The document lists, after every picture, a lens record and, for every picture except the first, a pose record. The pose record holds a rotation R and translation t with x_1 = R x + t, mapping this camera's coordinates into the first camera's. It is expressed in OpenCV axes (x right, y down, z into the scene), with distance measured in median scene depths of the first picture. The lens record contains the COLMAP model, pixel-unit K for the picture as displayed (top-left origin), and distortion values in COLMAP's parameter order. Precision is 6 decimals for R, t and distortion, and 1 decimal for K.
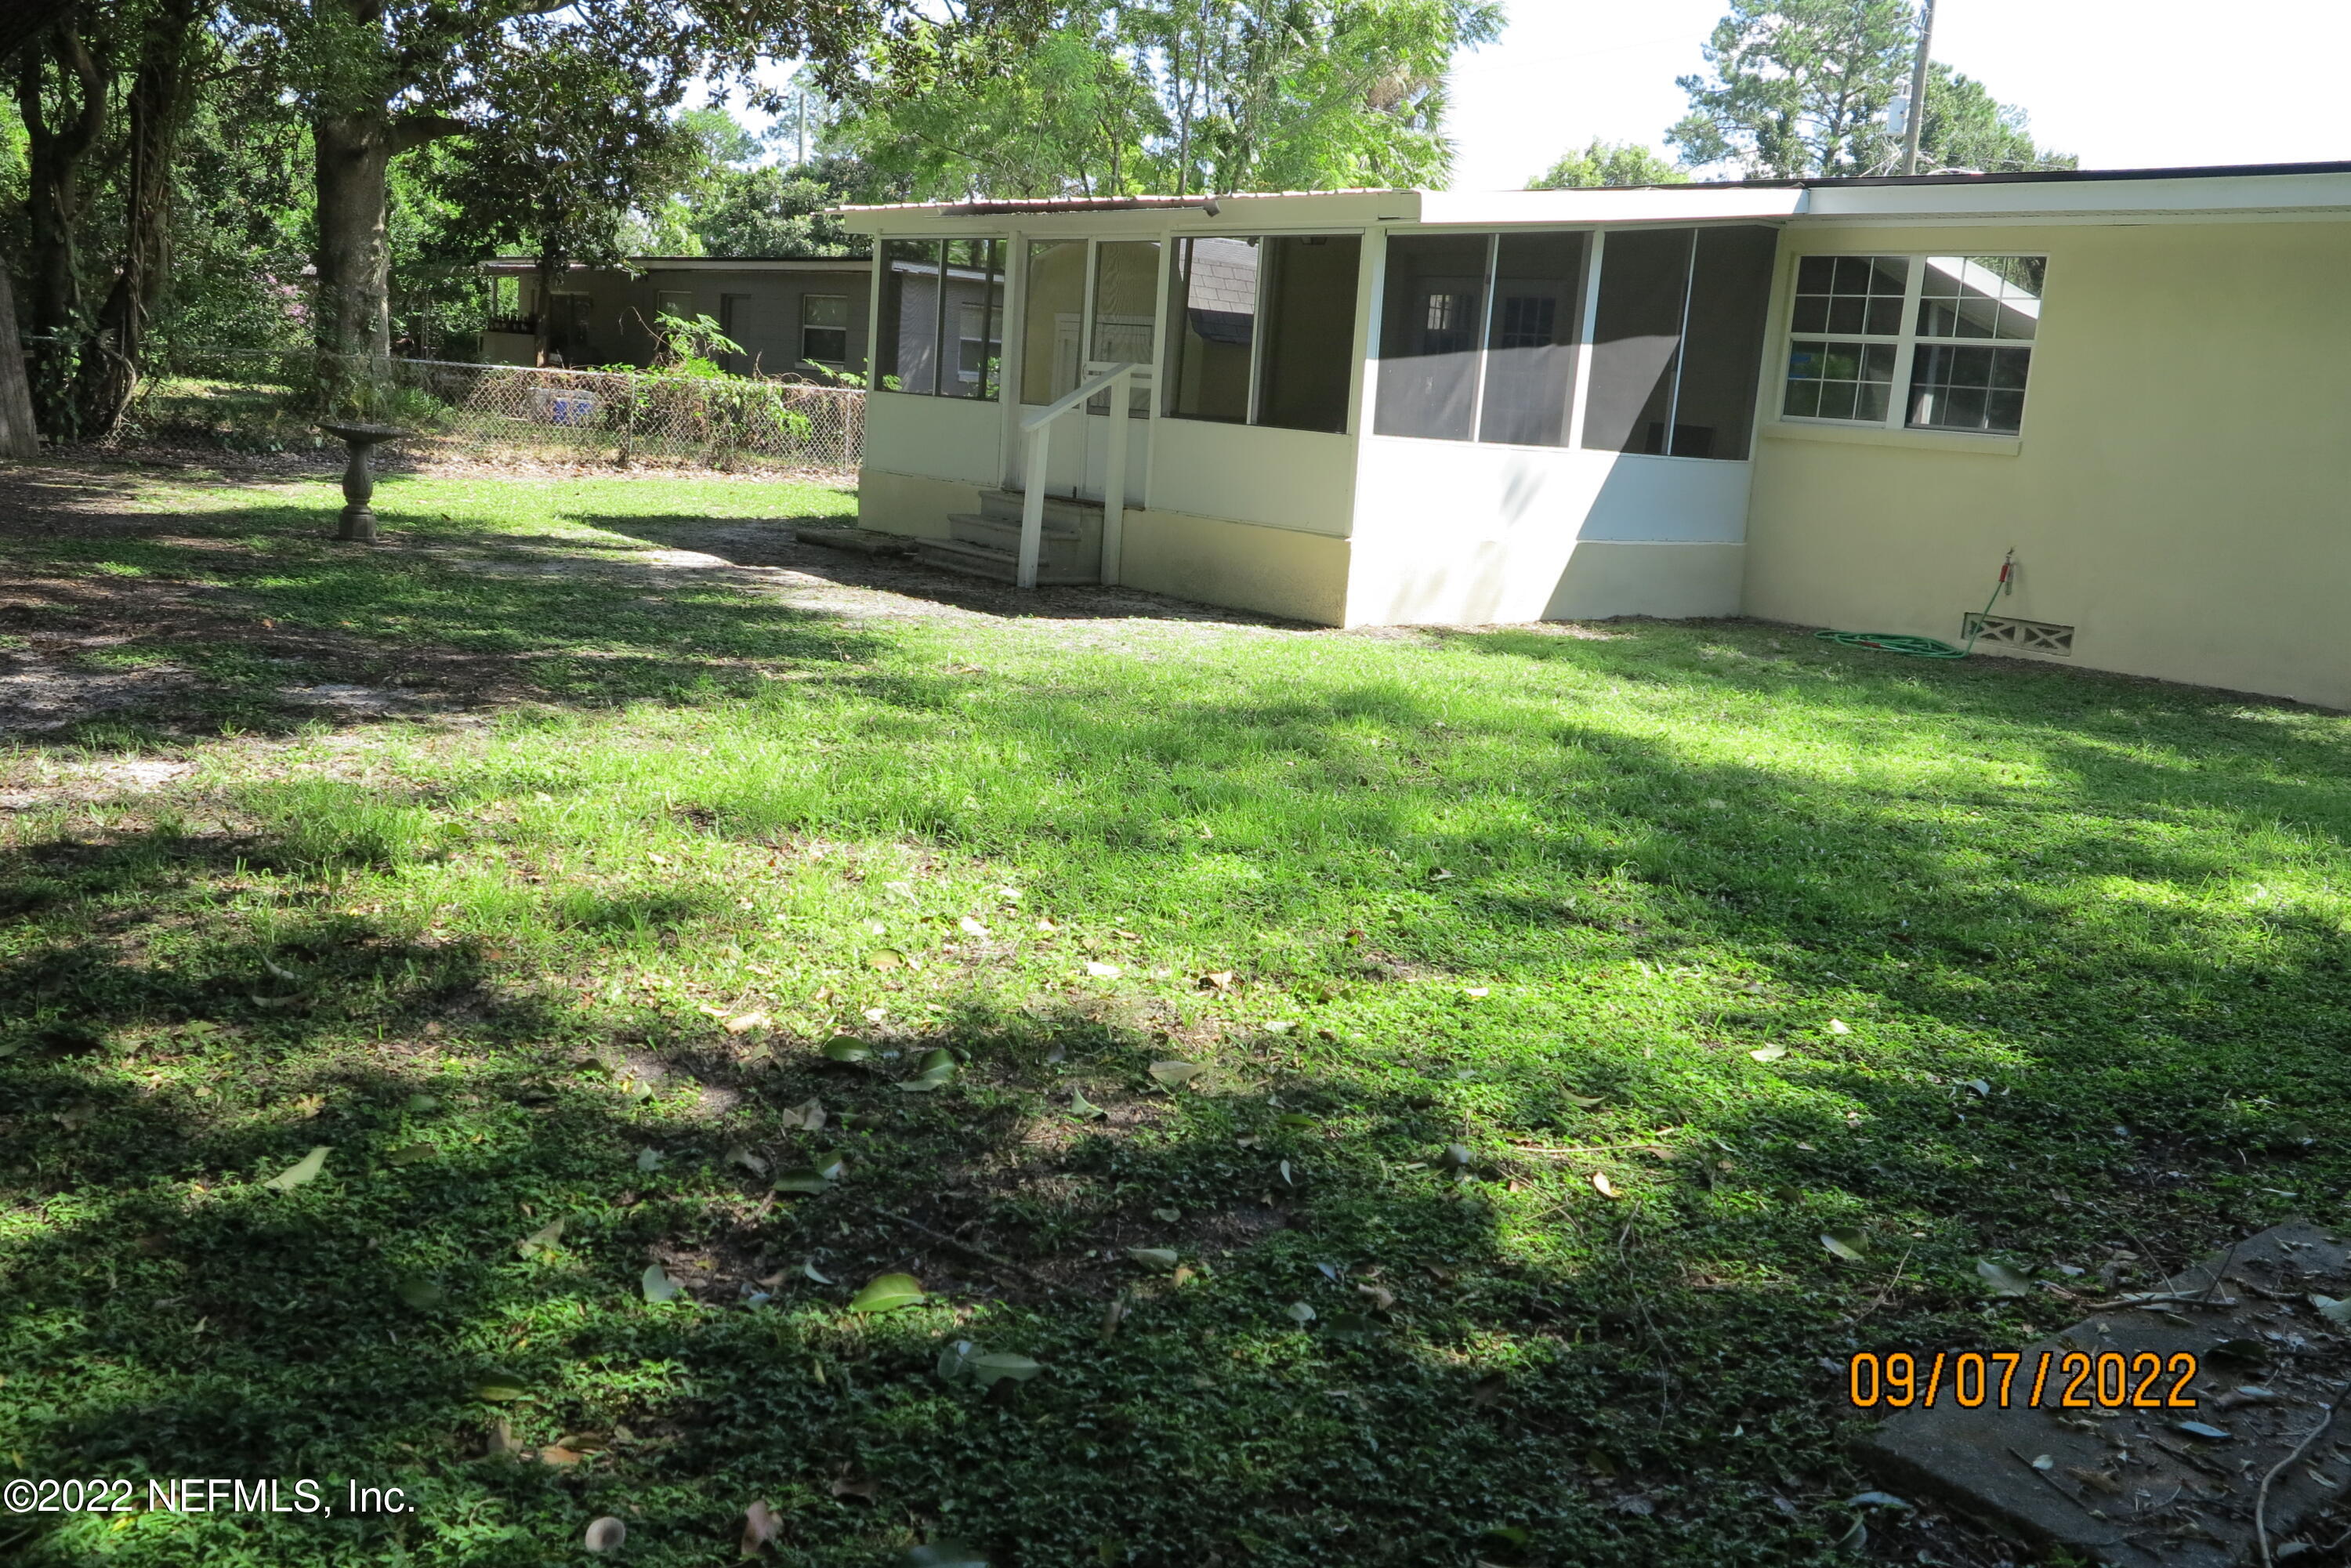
lens RADIAL K [[1942.8, 0, 1173.2], [0, 1942.8, 752.4], [0, 0, 1]] dist [-0.028400, 0.005489]
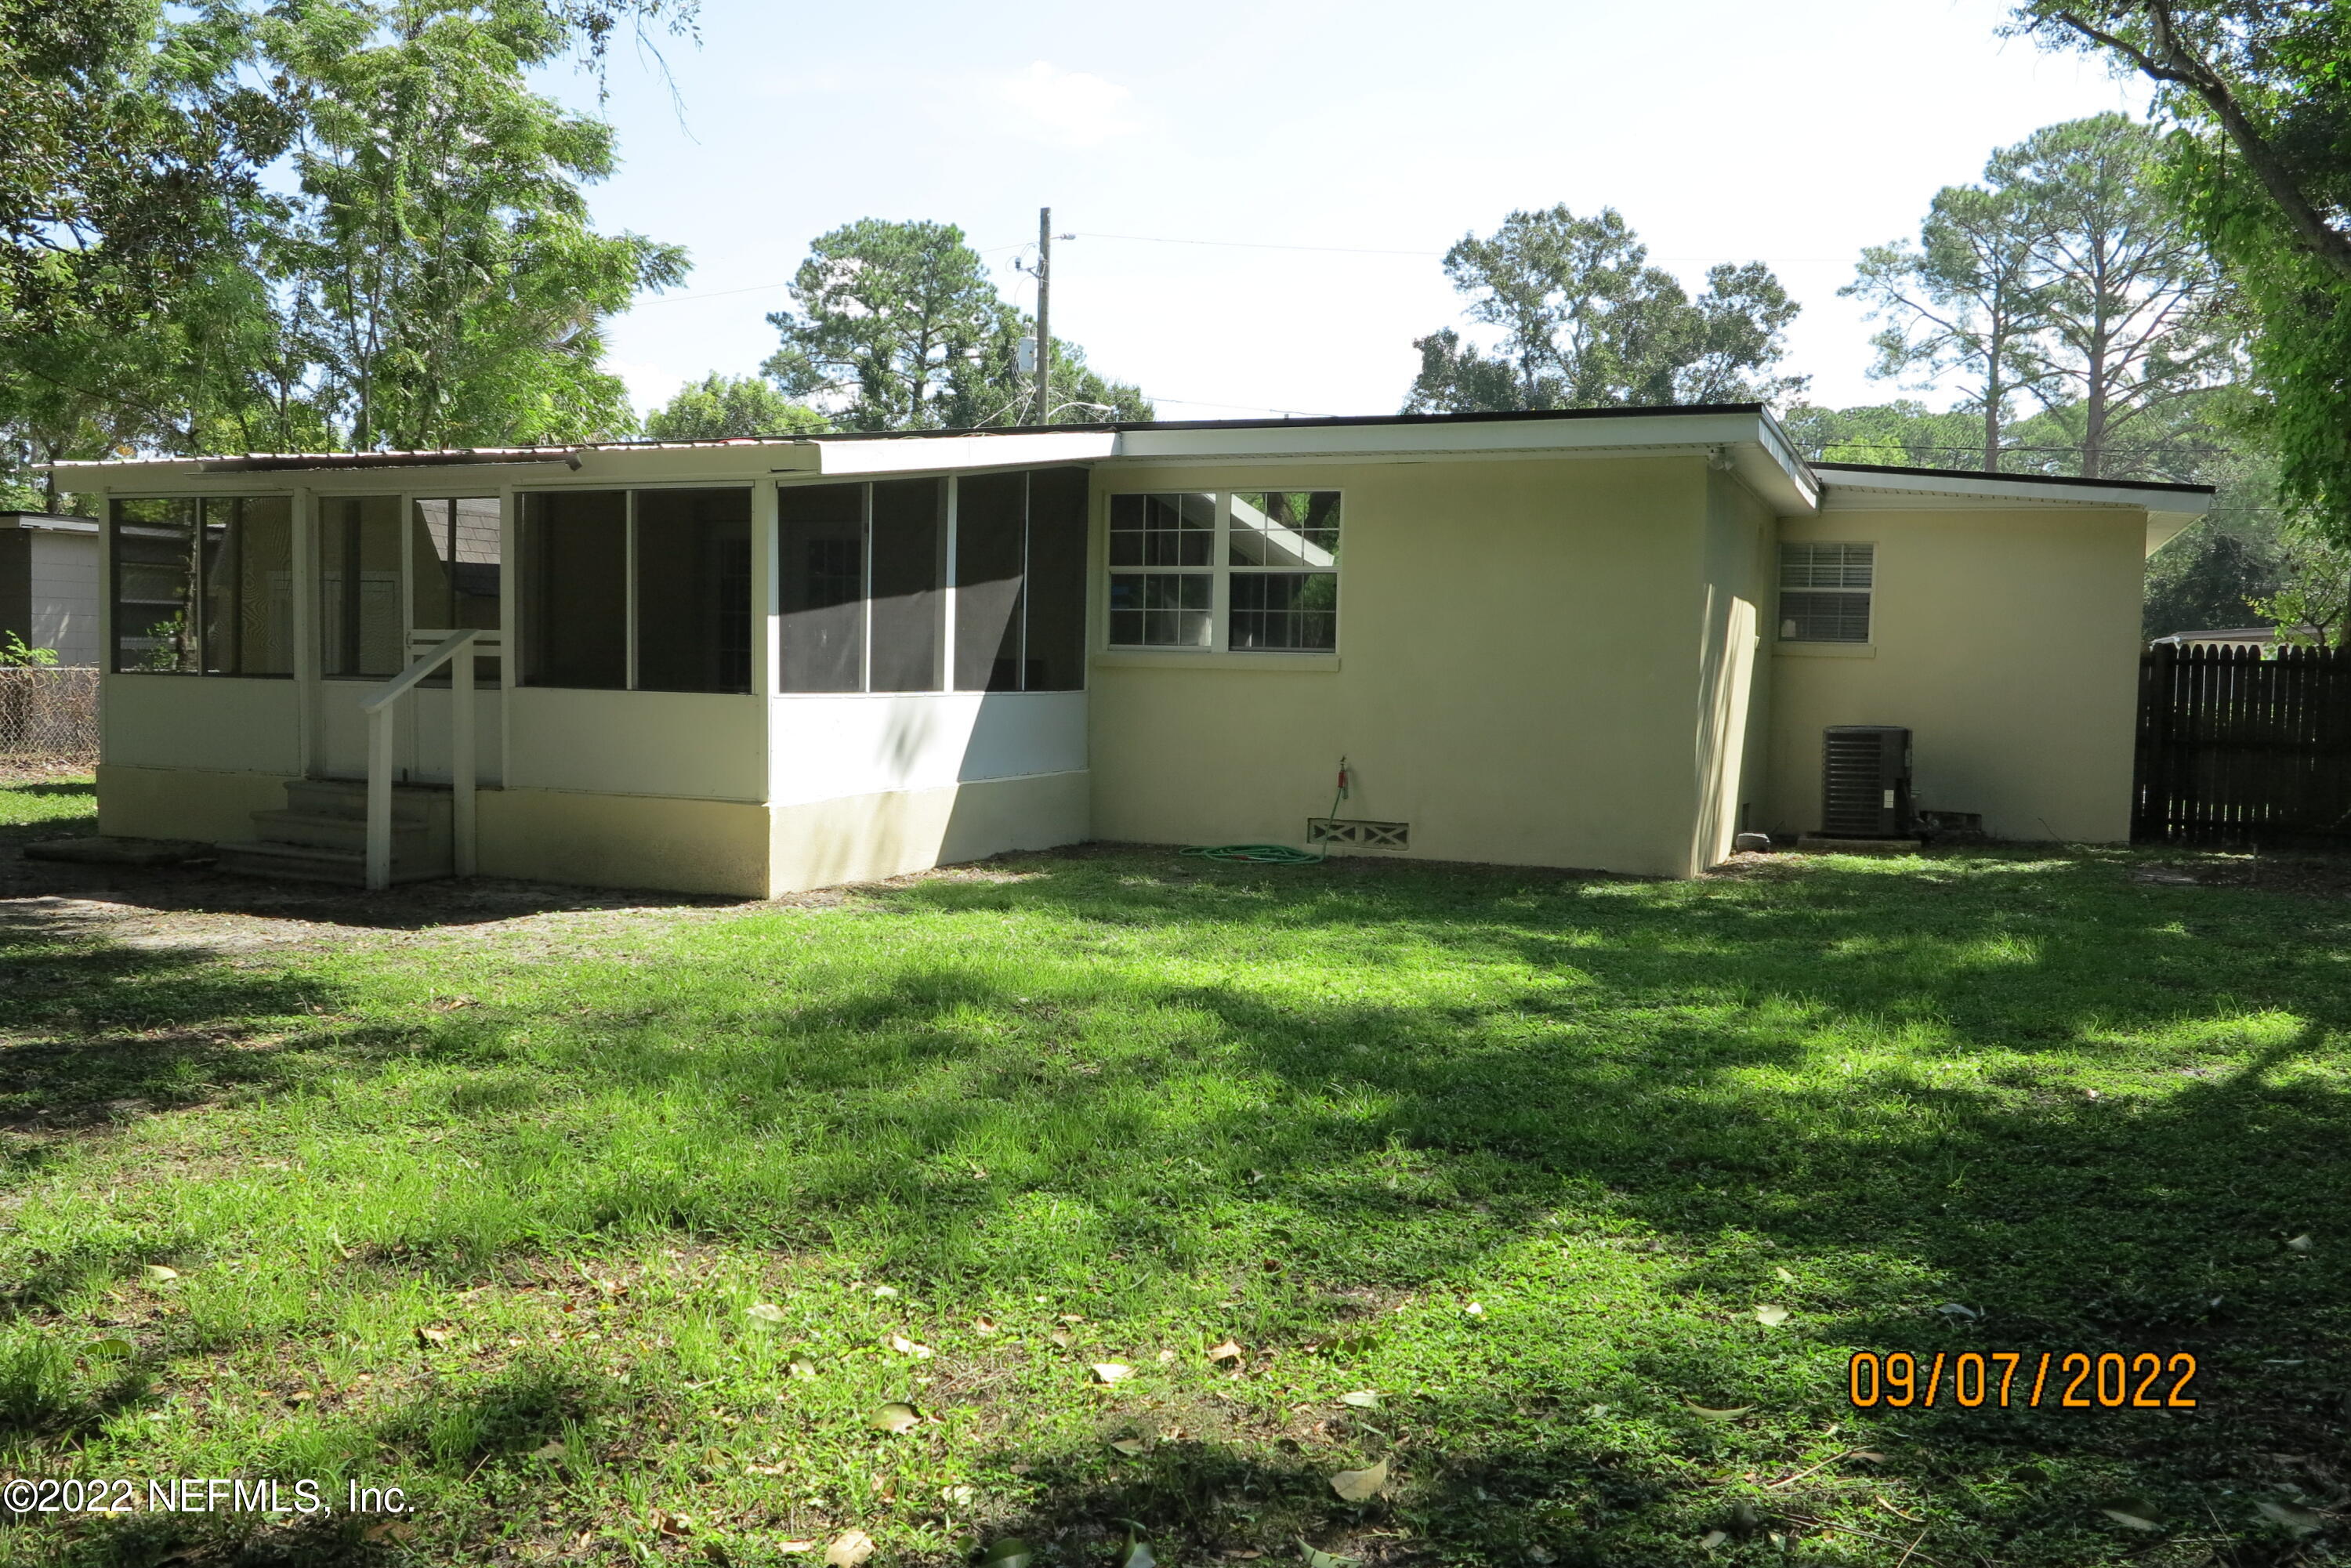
lens RADIAL K [[1942.8, 0, 1173.2], [0, 1942.8, 752.4], [0, 0, 1]] dist [-0.028400, 0.005489]
pose [[0.900852, -0.076130, 0.427399, -0.117015], [0.123840, 0.988662, -0.084920, -0.026951], [-0.416088, 0.129429, 0.900066, 0.059686]]
